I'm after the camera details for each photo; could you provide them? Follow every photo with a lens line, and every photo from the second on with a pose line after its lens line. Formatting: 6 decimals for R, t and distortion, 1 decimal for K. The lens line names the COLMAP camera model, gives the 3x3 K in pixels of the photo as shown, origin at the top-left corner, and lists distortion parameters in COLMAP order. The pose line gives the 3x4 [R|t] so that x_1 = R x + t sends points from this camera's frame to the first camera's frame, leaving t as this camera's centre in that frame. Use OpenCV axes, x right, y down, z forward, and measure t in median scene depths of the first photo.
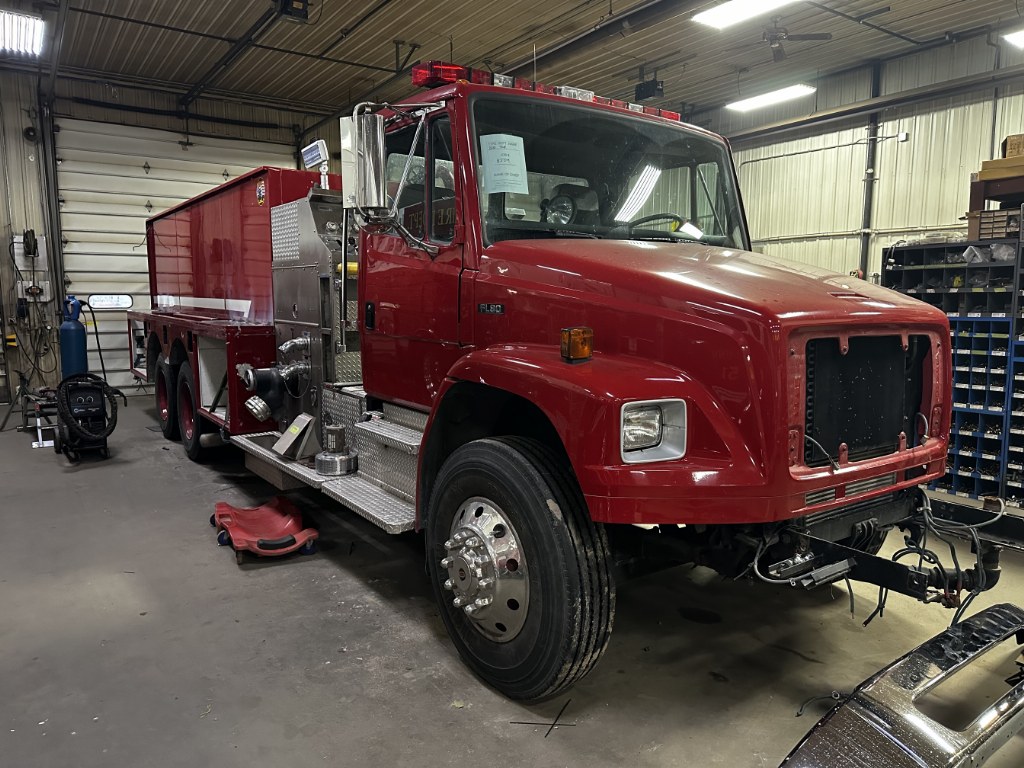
lens RADIAL K [[726.6, 0, 512.0], [0, 726.6, 384.0], [0, 0, 1]] dist [0.003686, -0.000025]
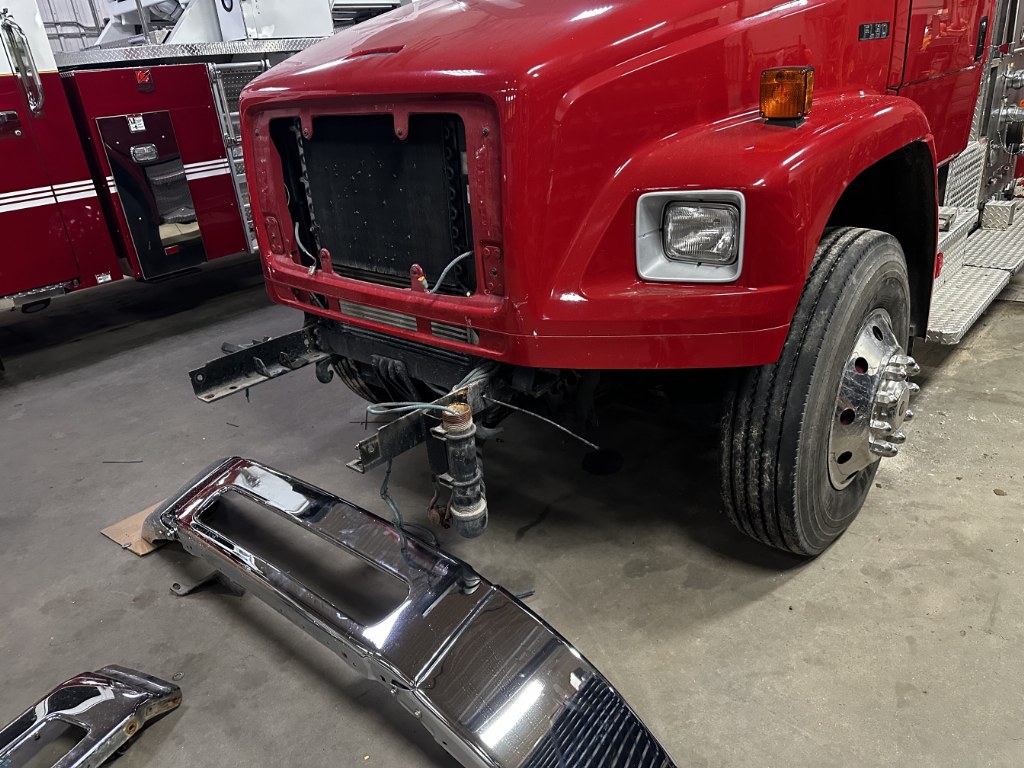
lens RADIAL K [[726.6, 0, 512.0], [0, 726.6, 384.0], [0, 0, 1]] dist [0.003686, -0.000025]
pose [[0.228752, 0.366945, -0.901678, 1.212775], [-0.026476, 0.928240, 0.371038, -0.085302], [0.973125, -0.061003, 0.222052, 0.923453]]
